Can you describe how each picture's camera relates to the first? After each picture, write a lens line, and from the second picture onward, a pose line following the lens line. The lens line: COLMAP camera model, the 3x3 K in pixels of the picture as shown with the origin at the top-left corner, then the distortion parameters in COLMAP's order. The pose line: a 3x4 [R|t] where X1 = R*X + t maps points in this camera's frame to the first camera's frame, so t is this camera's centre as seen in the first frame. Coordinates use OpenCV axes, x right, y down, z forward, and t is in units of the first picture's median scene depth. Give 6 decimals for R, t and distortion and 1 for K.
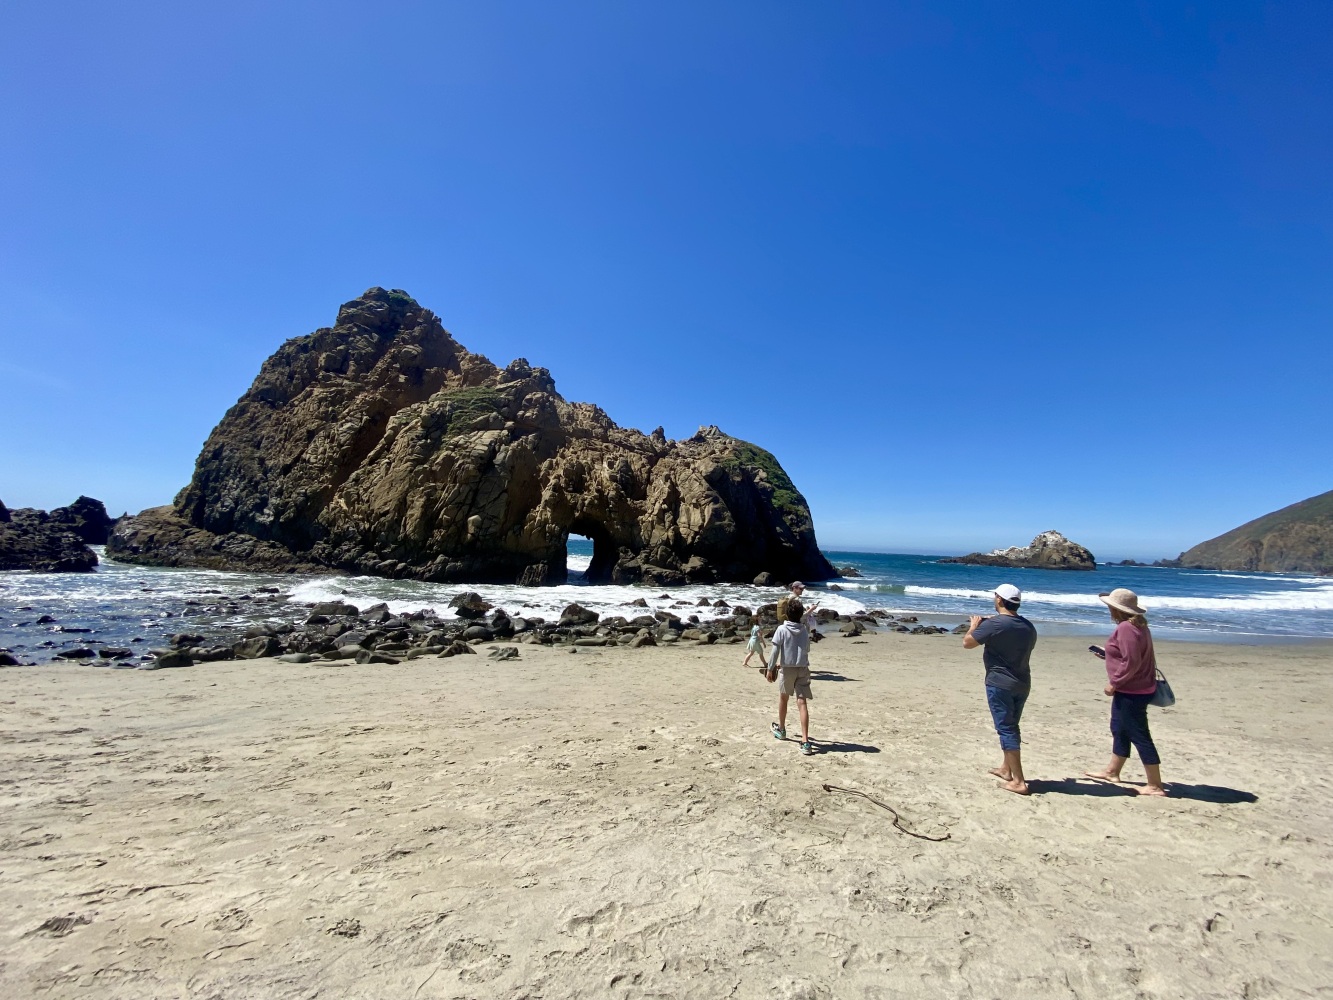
lens RADIAL K [[520.5, 0, 667.7], [0, 520.5, 515.9], [0, 0, 1]] dist [-0.009238, -0.000119]
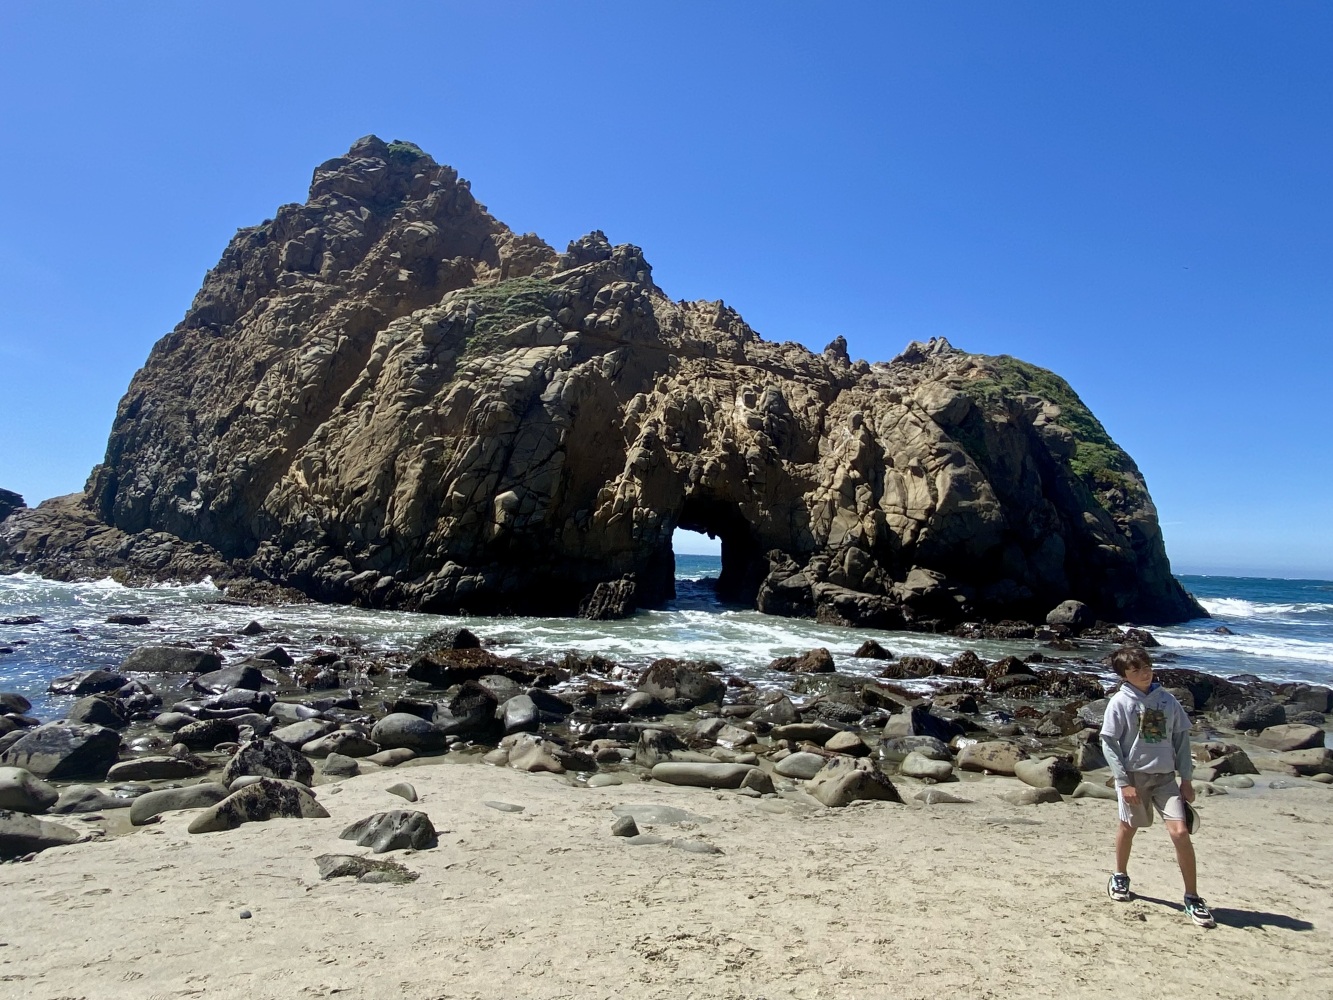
lens RADIAL K [[805.4, 0, 654.7], [0, 805.4, 504.4], [0, 0, 1]] dist [0.048085, -0.005131]
pose [[0.973588, -0.016757, -0.227698, -0.017545], [0.012888, 0.999746, -0.018466, 0.025803], [0.227950, 0.015044, 0.973557, 0.164402]]
